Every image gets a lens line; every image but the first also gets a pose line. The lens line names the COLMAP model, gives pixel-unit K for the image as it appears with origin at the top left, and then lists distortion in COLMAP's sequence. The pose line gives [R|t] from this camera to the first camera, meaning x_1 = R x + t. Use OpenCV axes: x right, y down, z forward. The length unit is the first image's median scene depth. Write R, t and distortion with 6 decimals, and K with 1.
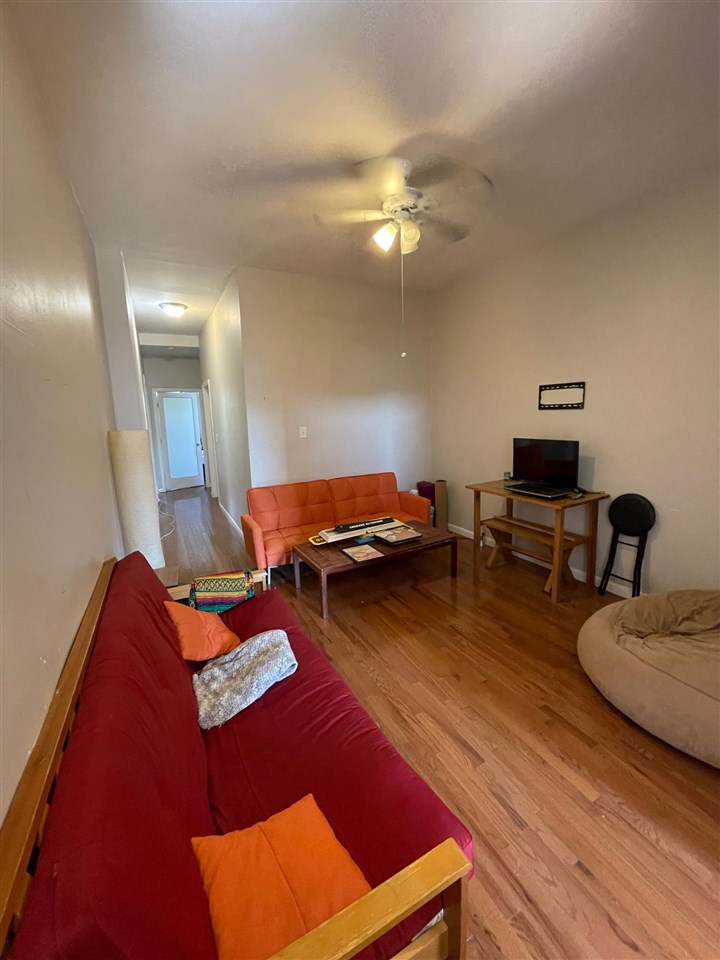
lens RADIAL K [[389.9, 0, 359.0], [0, 389.9, 477.8], [0, 0, 1]] dist [-0.002831, -0.000104]
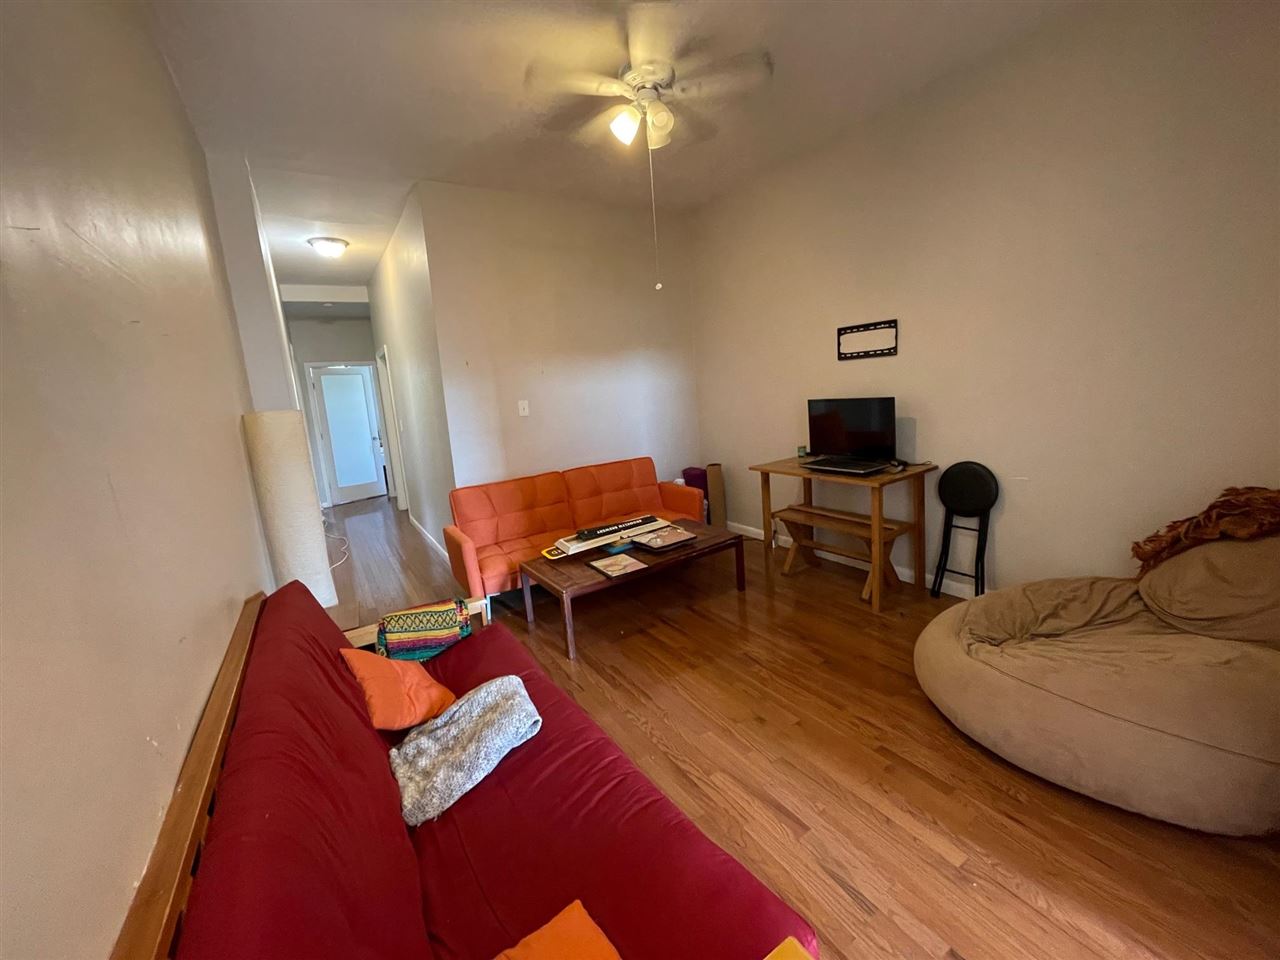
lens RADIAL K [[519.9, 0, 636.0], [0, 519.9, 473.9], [0, 0, 1]] dist [-0.002831, -0.000104]
pose [[0.995709, -0.059067, 0.071234, -0.017755], [0.059258, 0.998243, -0.000567, 0.027420], [-0.071075, 0.004785, 0.997459, 0.030365]]
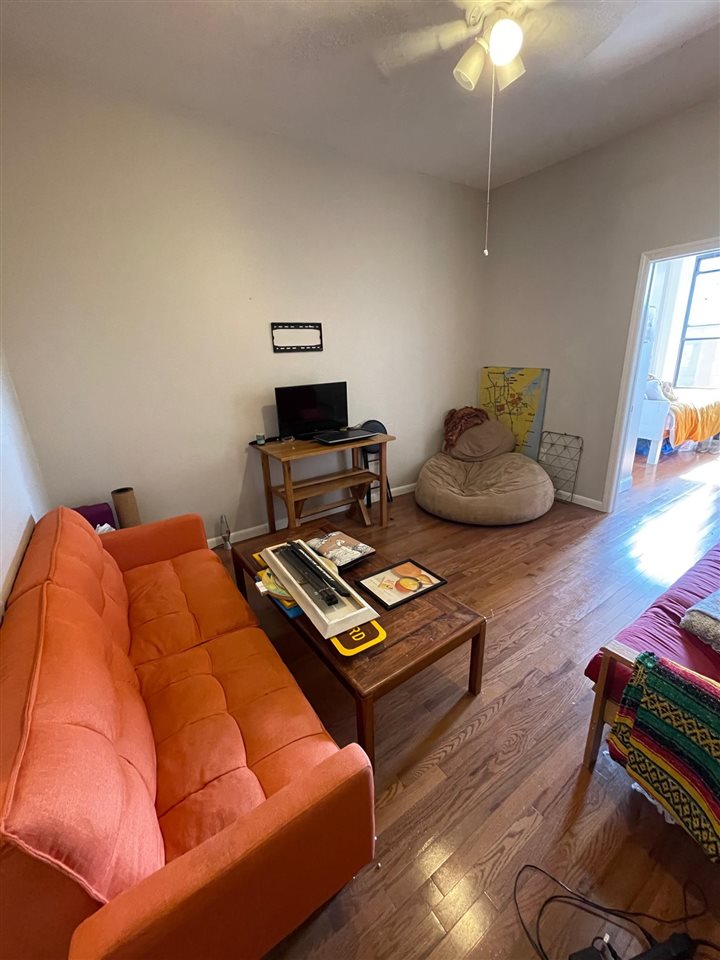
lens RADIAL K [[389.9, 0, 362.4], [0, 389.9, 479.6], [0, 0, 1]] dist [-0.002831, -0.000104]
pose [[-0.121680, -0.270053, 0.955126, -0.559052], [0.207926, 0.933990, 0.290566, -0.153007], [-0.970547, 0.233952, -0.057497, 1.154646]]
